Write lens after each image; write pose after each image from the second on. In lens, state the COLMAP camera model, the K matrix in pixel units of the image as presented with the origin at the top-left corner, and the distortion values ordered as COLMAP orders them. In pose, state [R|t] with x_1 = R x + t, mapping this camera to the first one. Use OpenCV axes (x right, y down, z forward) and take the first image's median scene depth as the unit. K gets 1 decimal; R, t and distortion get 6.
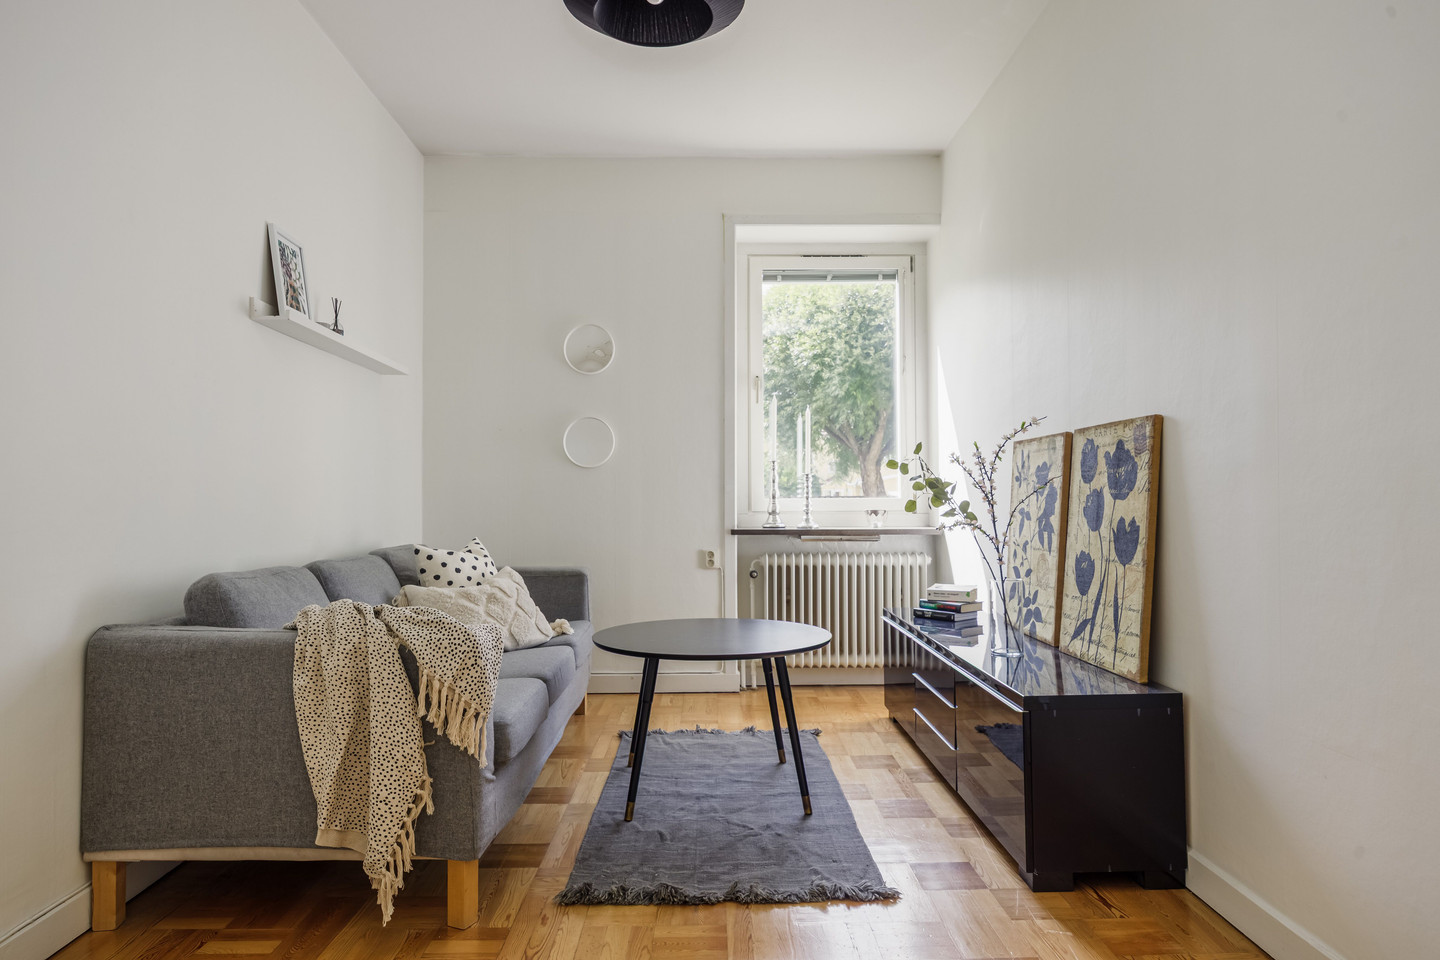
lens RADIAL K [[955.2, 0, 720.6], [0, 955.2, 484.4], [0, 0, 1]] dist [0.000884, 0.000055]
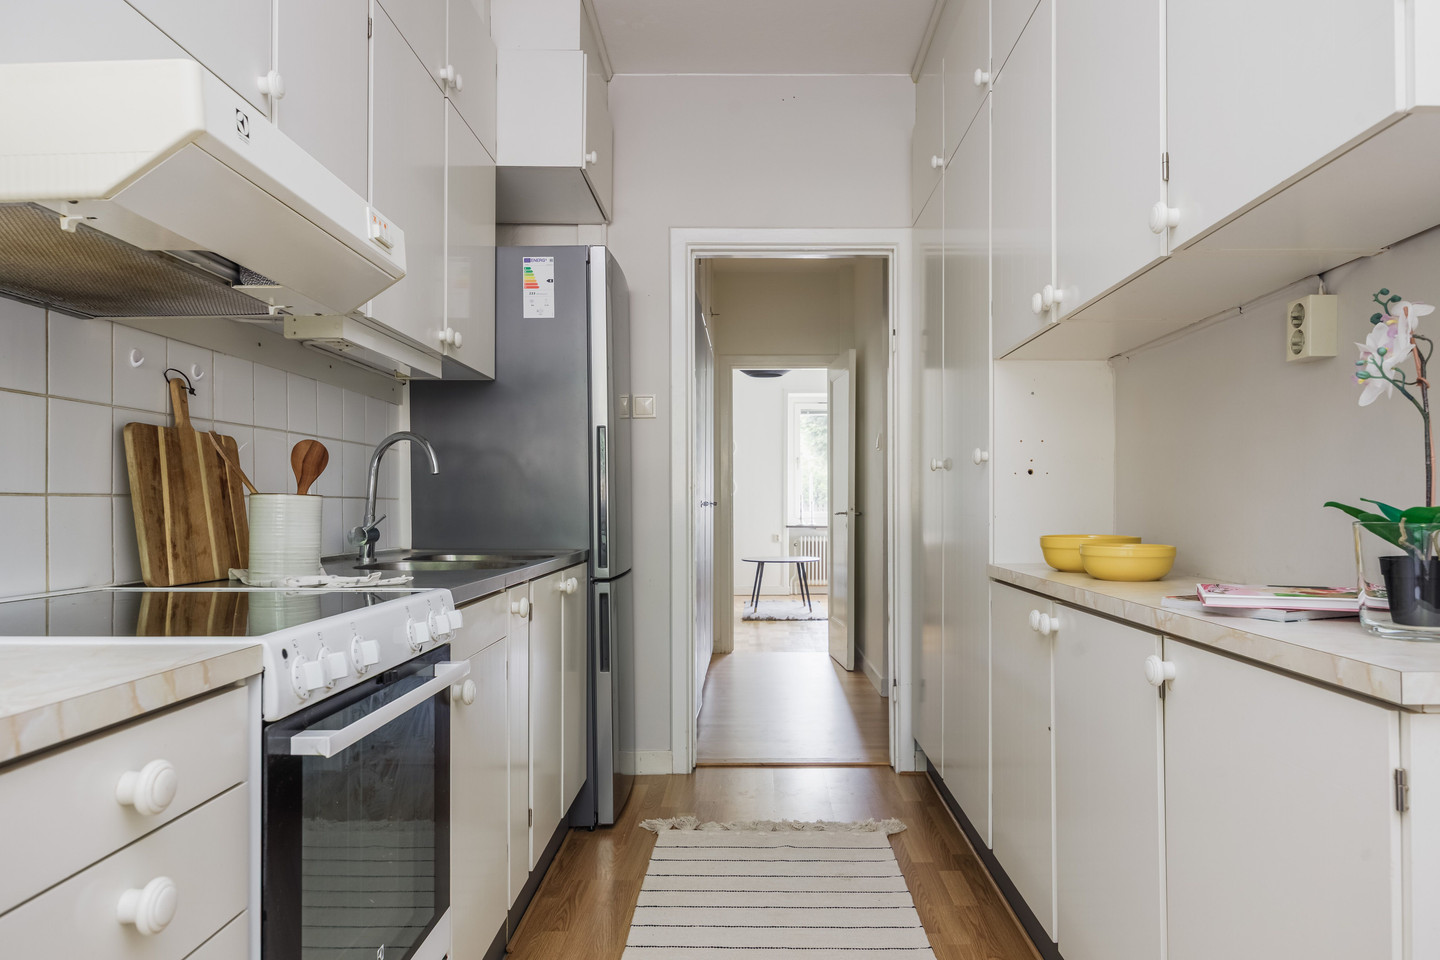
lens RADIAL K [[955.2, 0, 723.5], [0, 955.2, 479.8], [0, 0, 1]] dist [0.000884, 0.000055]
pose [[0.998812, 0.005378, -0.048426, -0.028734], [-0.005304, 0.999985, 0.001661, -0.065308], [0.048435, -0.001402, 0.998825, -1.302832]]
